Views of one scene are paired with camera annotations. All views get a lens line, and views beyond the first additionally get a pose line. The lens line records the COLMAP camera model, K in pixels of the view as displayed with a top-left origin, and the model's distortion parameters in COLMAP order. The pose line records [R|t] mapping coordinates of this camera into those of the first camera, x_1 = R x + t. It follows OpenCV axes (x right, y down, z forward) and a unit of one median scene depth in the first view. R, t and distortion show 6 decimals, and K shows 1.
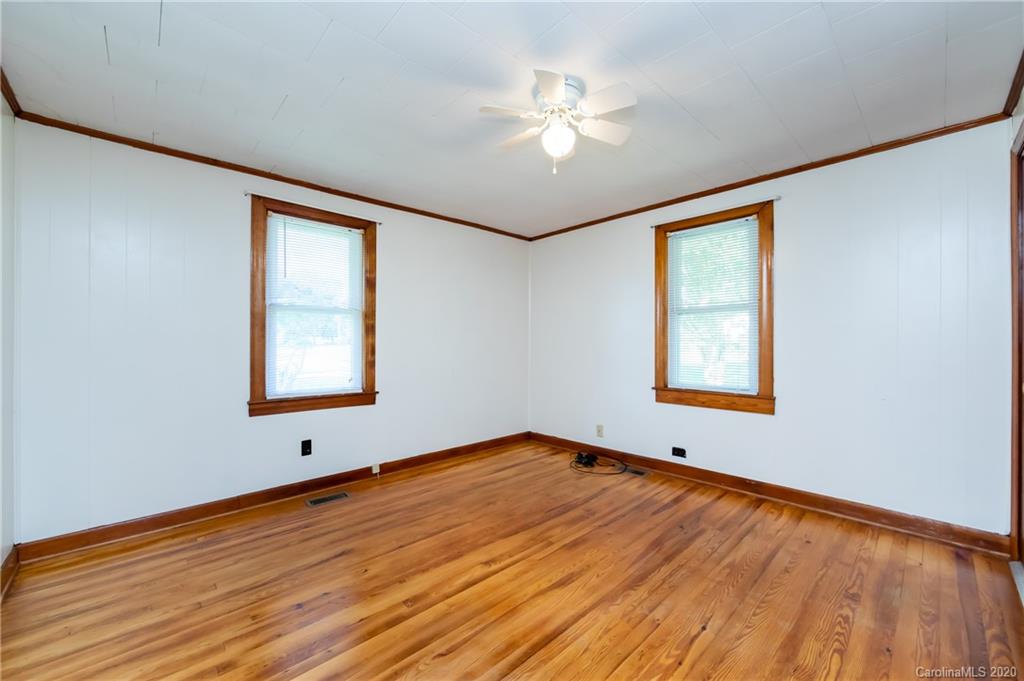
lens RADIAL K [[399.6, 0, 513.0], [0, 399.6, 346.4], [0, 0, 1]] dist [-0.000003, -0.000123]
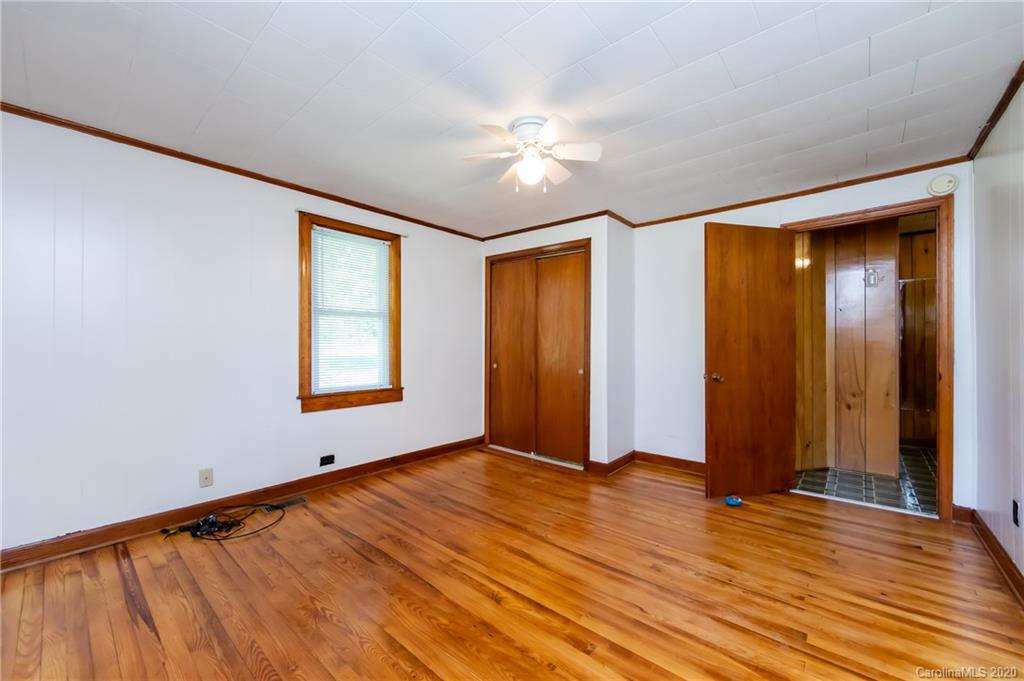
lens RADIAL K [[399.6, 0, 513.0], [0, 399.6, 346.4], [0, 0, 1]] dist [-0.000003, -0.000123]
pose [[-0.096674, 0.001546, 0.995315, -0.689961], [0.006528, 0.999978, -0.000919, -0.003332], [-0.995295, 0.006409, -0.096682, 0.779095]]
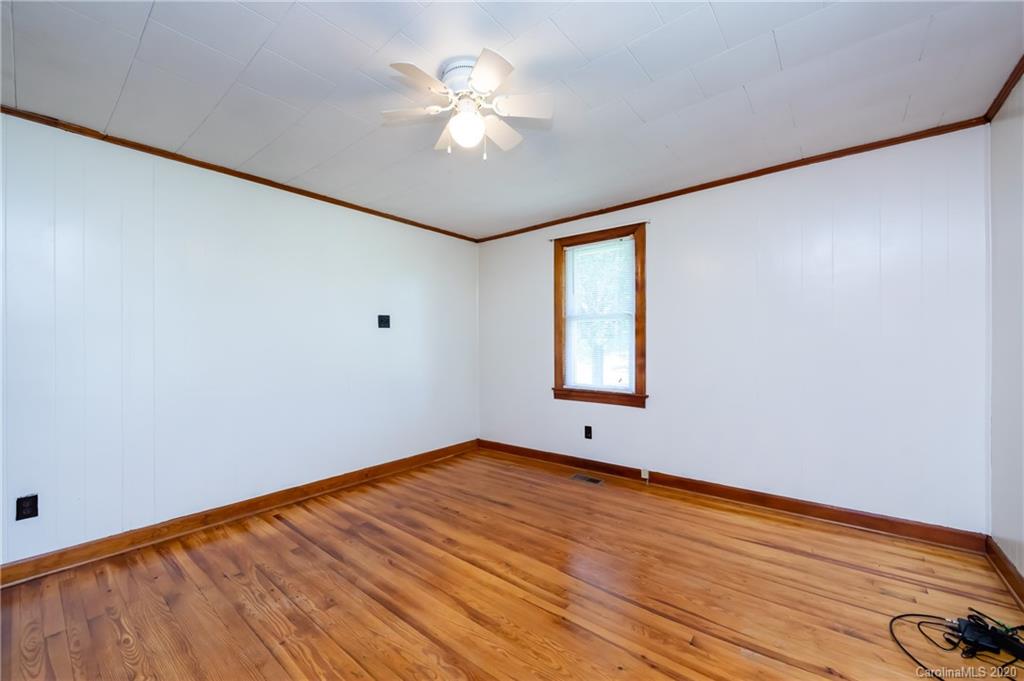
lens RADIAL K [[399.6, 0, 513.0], [0, 399.6, 346.4], [0, 0, 1]] dist [-0.000003, -0.000123]
pose [[0.131956, 0.001438, -0.991255, 0.695773], [0.001616, 0.999997, 0.001665, -0.010128], [0.991254, -0.001821, 0.131953, 0.655504]]
